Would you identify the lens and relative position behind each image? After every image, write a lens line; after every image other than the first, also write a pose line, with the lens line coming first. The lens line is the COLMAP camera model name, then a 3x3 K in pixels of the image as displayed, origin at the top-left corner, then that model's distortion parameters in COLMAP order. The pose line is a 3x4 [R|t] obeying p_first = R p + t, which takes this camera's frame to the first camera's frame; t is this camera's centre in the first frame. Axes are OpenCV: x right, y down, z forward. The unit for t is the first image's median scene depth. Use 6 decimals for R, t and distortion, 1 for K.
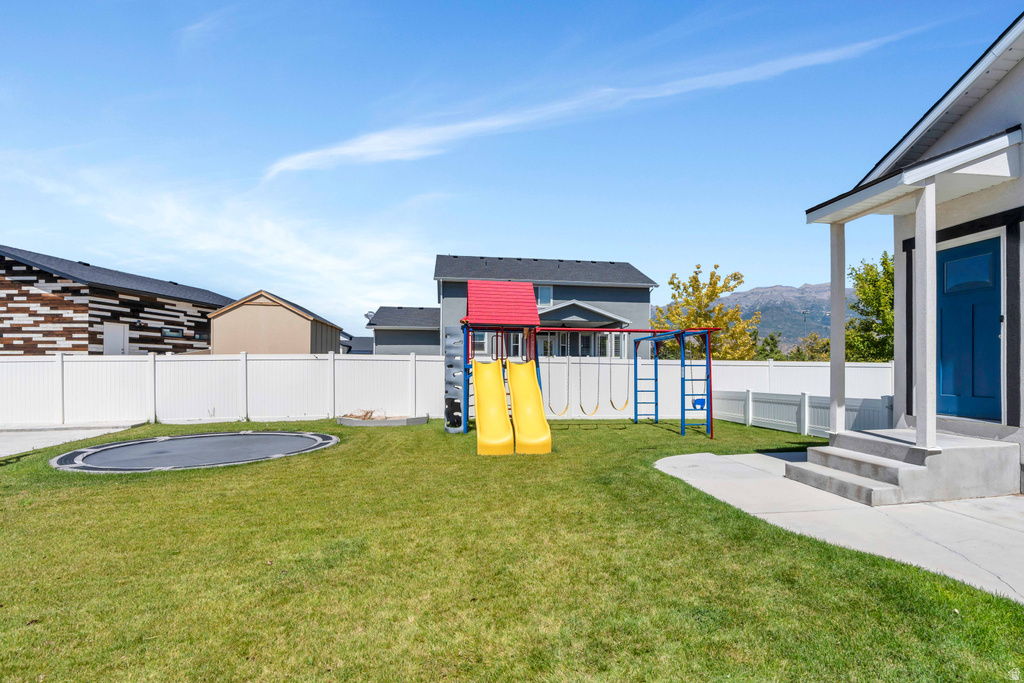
lens RADIAL K [[493.0, 0, 552.2], [0, 493.0, 359.7], [0, 0, 1]] dist [-0.000710, -0.000125]
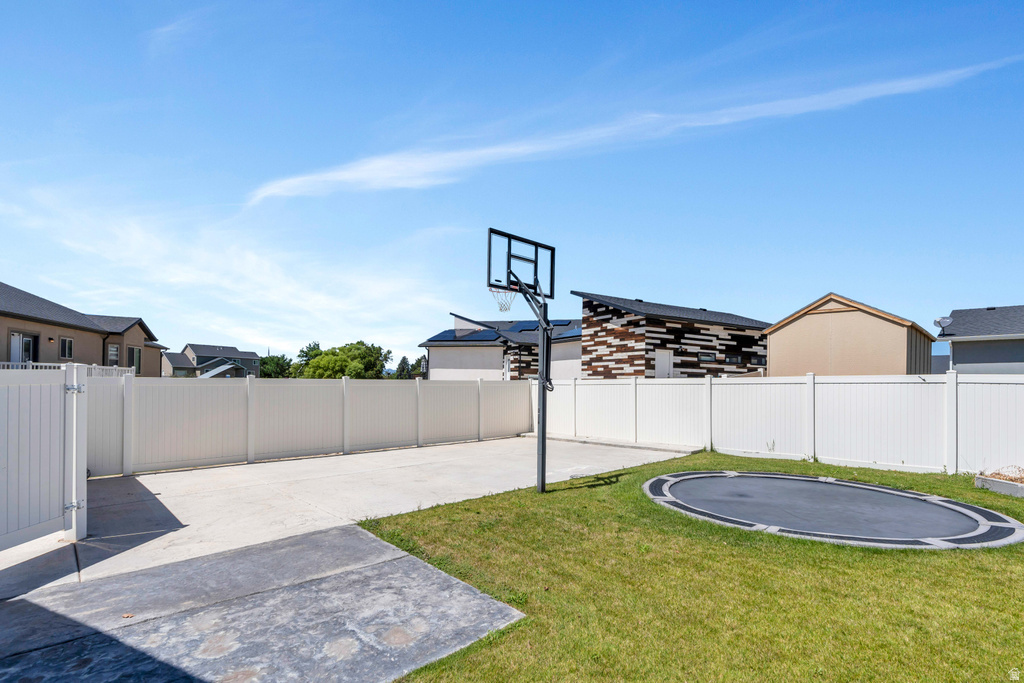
lens RADIAL K [[497.7, 0, 513.7], [0, 497.7, 387.3], [0, 0, 1]] dist [-0.000333, 0.000598]
pose [[0.560665, 0.008558, -0.827999, -0.169232], [-0.005279, 0.999963, 0.006761, 0.002879], [0.828026, 0.000581, 0.560689, 0.116720]]
